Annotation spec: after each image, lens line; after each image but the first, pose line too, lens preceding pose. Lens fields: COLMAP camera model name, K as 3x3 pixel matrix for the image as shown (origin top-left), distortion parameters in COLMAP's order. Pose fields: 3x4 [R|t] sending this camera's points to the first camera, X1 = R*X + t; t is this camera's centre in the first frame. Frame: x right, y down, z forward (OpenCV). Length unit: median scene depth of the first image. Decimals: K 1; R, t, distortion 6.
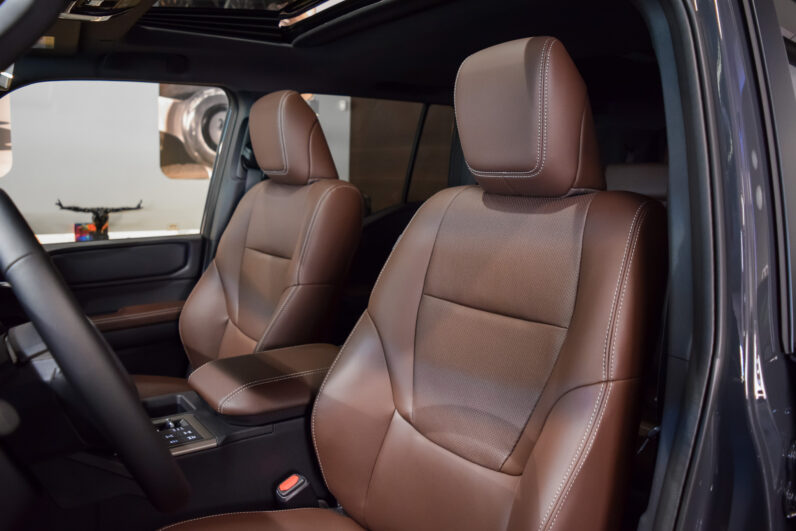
lens RADIAL K [[626.3, 0, 394.3], [0, 626.3, 263.8], [0, 0, 1]] dist [-0.092826, 0.017617]
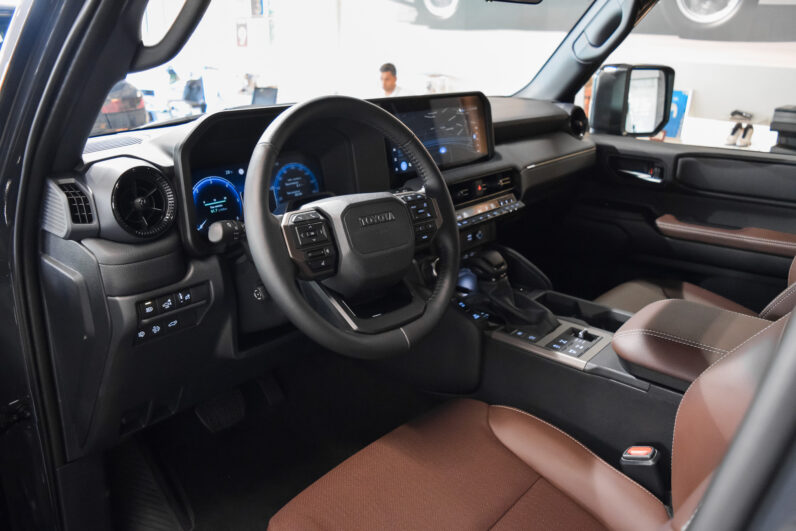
lens RADIAL K [[626.3, 0, 398.8], [0, 626.3, 264.3], [0, 0, 1]] dist [-0.092826, 0.017617]
pose [[0.228421, 0.309853, -0.922938, 0.297806], [-0.137059, 0.948794, 0.284612, -0.063366], [0.963867, 0.061486, 0.259193, 0.259637]]
